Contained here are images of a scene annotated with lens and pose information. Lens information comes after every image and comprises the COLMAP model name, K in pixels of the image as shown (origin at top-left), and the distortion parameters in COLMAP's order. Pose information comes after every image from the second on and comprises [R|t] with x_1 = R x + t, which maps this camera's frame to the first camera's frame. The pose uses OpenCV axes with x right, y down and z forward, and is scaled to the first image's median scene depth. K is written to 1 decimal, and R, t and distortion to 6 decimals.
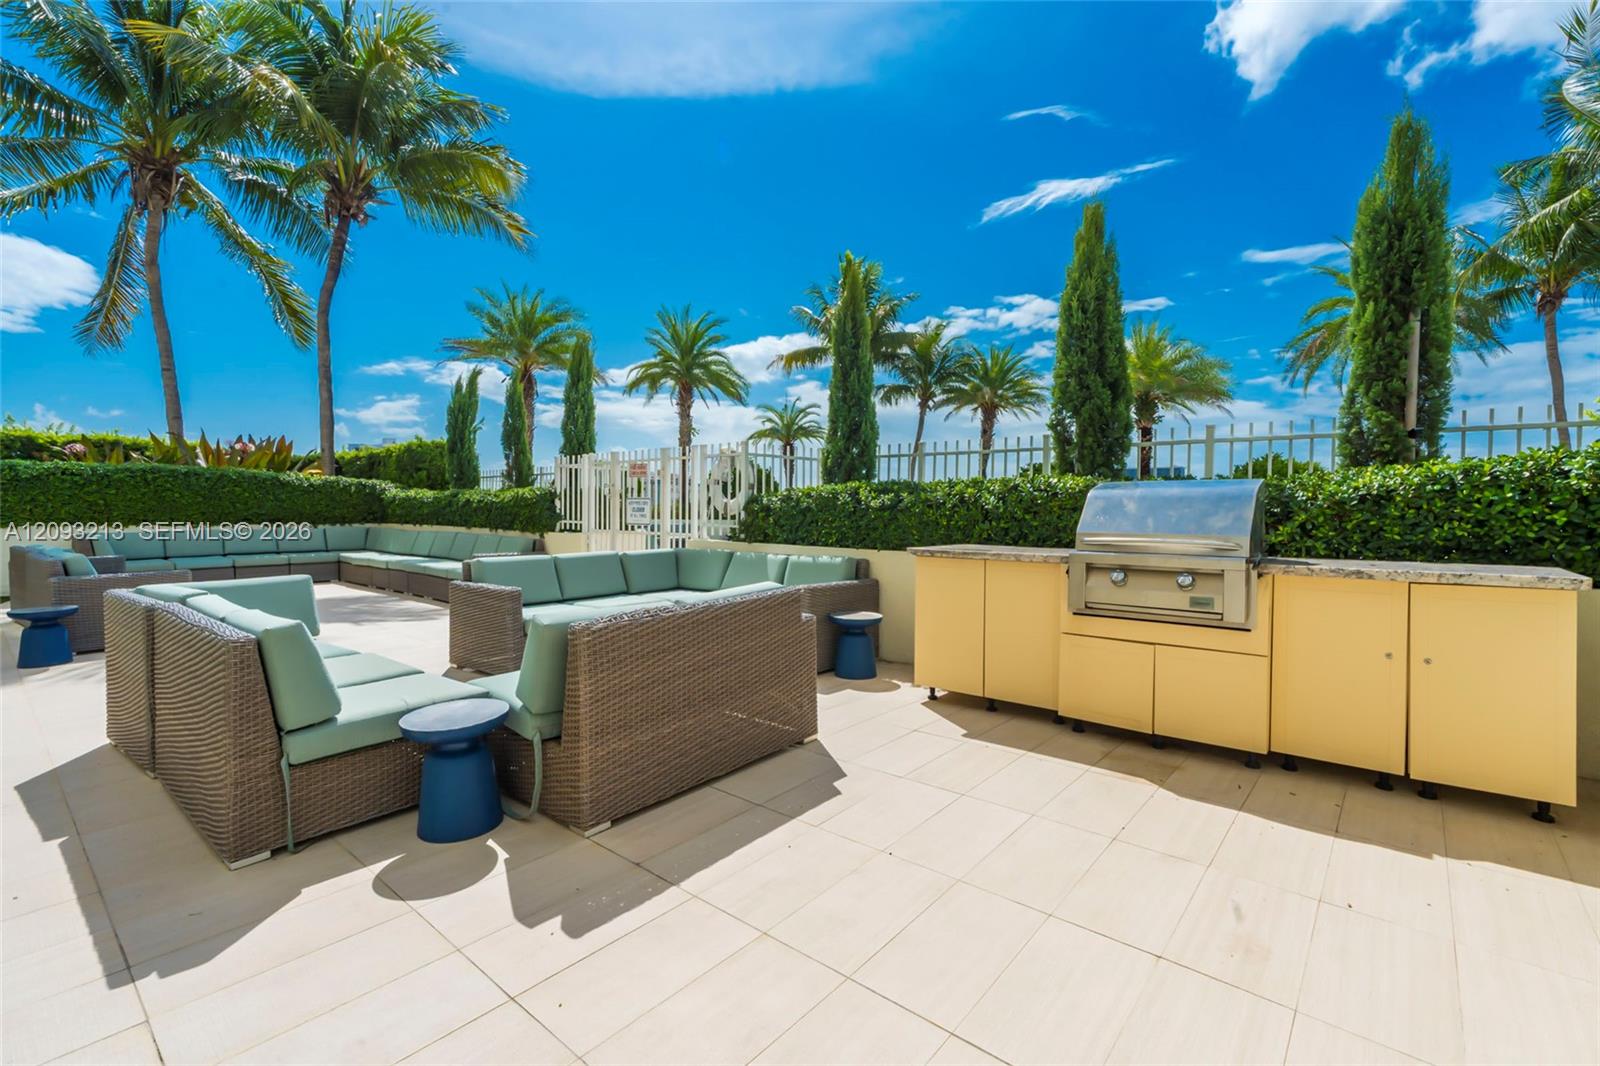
lens RADIAL K [[720.2, 0, 787.4], [0, 720.2, 547.1], [0, 0, 1]] dist [-0.002392, 0.000253]
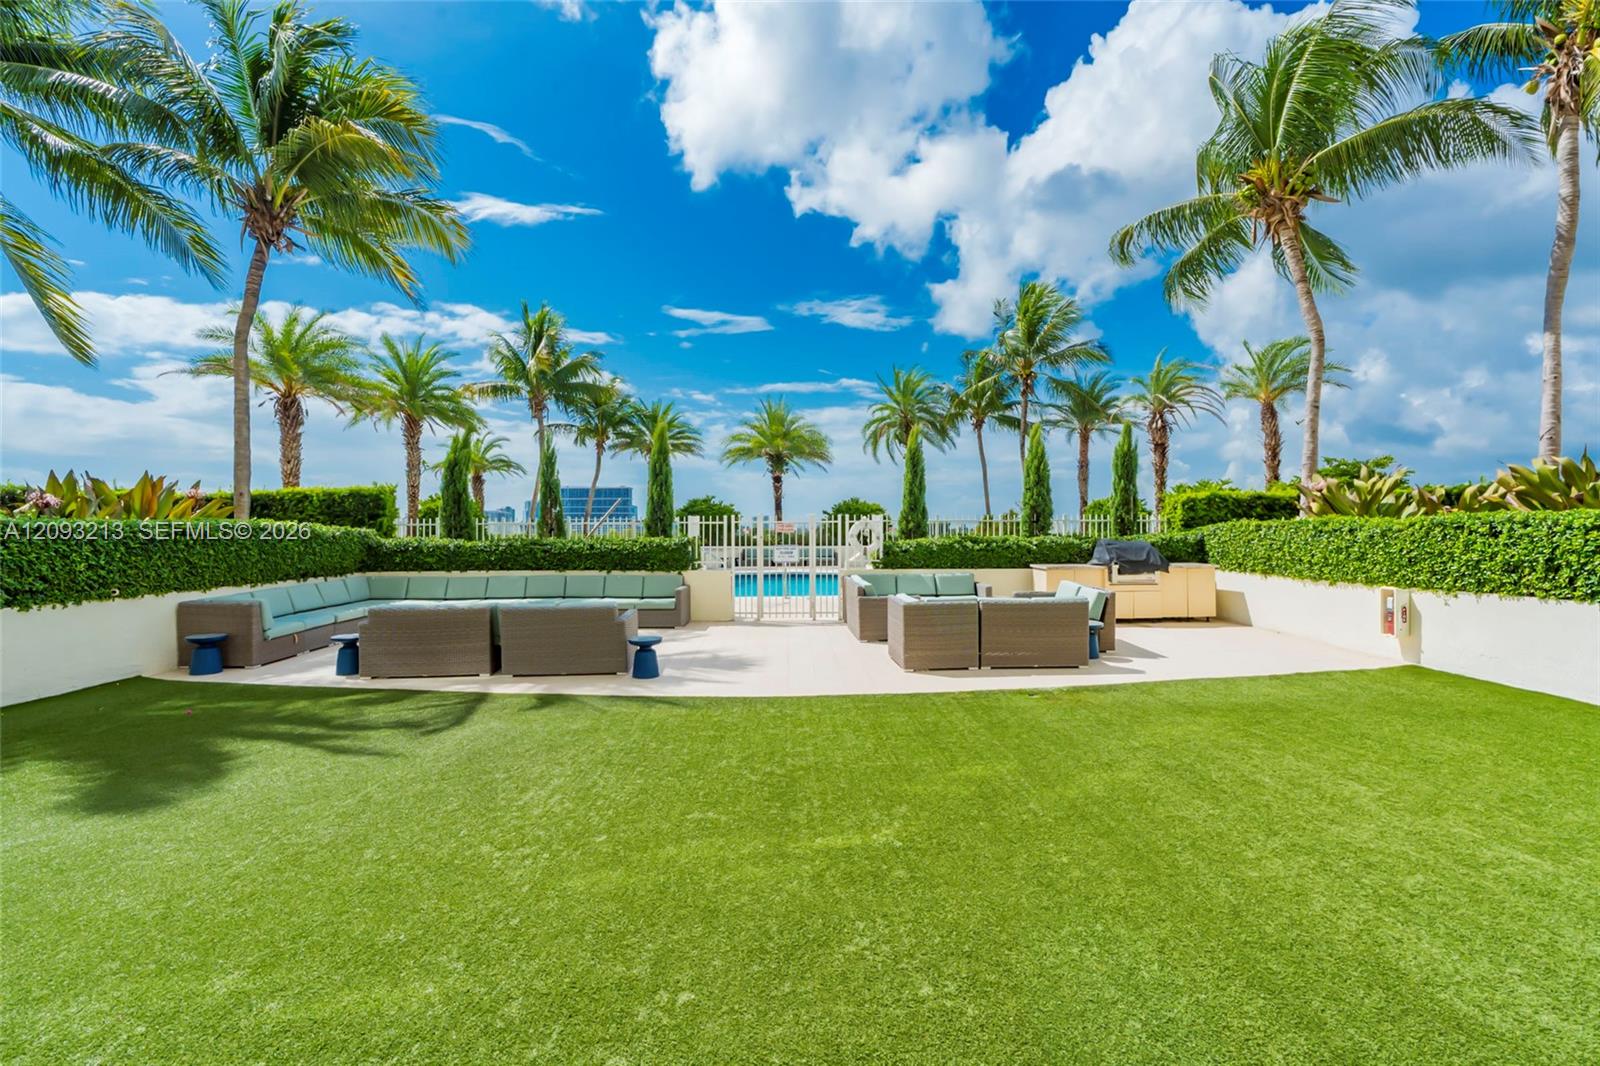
lens RADIAL K [[720.2, 0, 796.2], [0, 720.2, 525.9], [0, 0, 1]] dist [-0.002392, 0.000253]
pose [[0.738758, -0.012933, 0.673847, -0.354872], [0.047480, 0.998330, -0.032893, -0.016093], [-0.672297, 0.056295, 0.738138, -0.053804]]
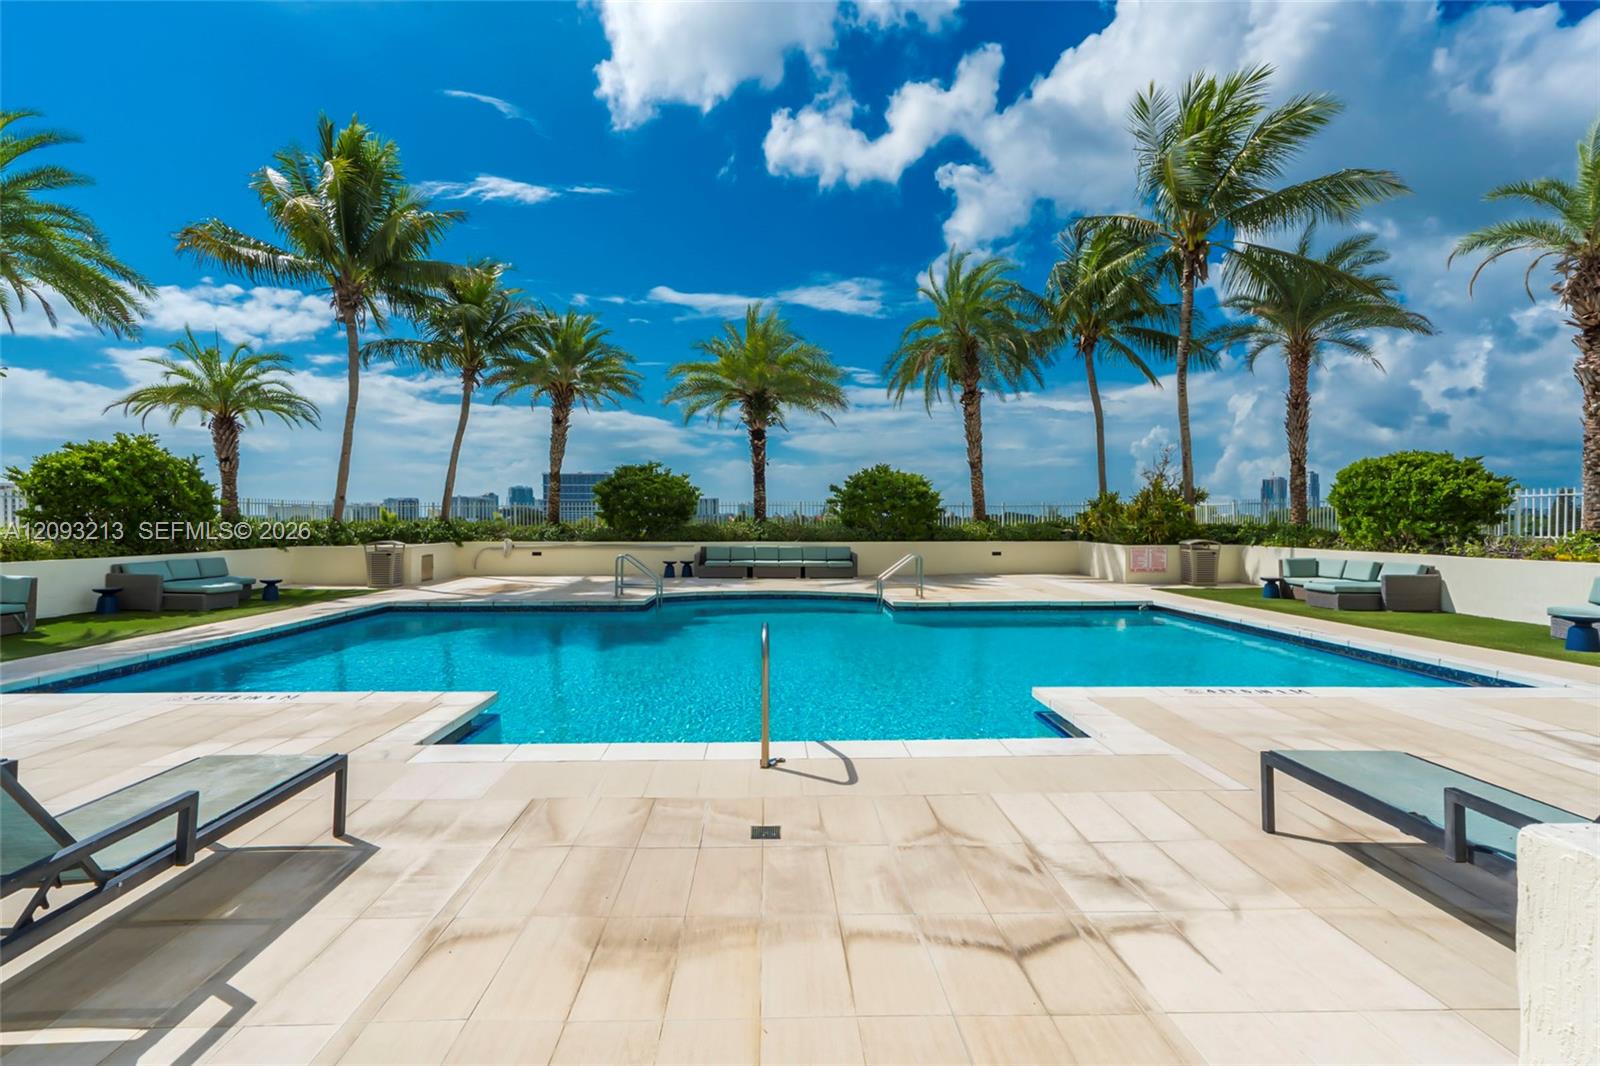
lens RADIAL K [[720.2, 0, 797.0], [0, 720.2, 535.0], [0, 0, 1]] dist [-0.002392, 0.000253]
pose [[0.732865, -0.027983, 0.679799, -0.058009], [0.042654, 0.999078, -0.004857, -0.025672], [-0.679036, 0.032556, 0.733383, 0.268906]]
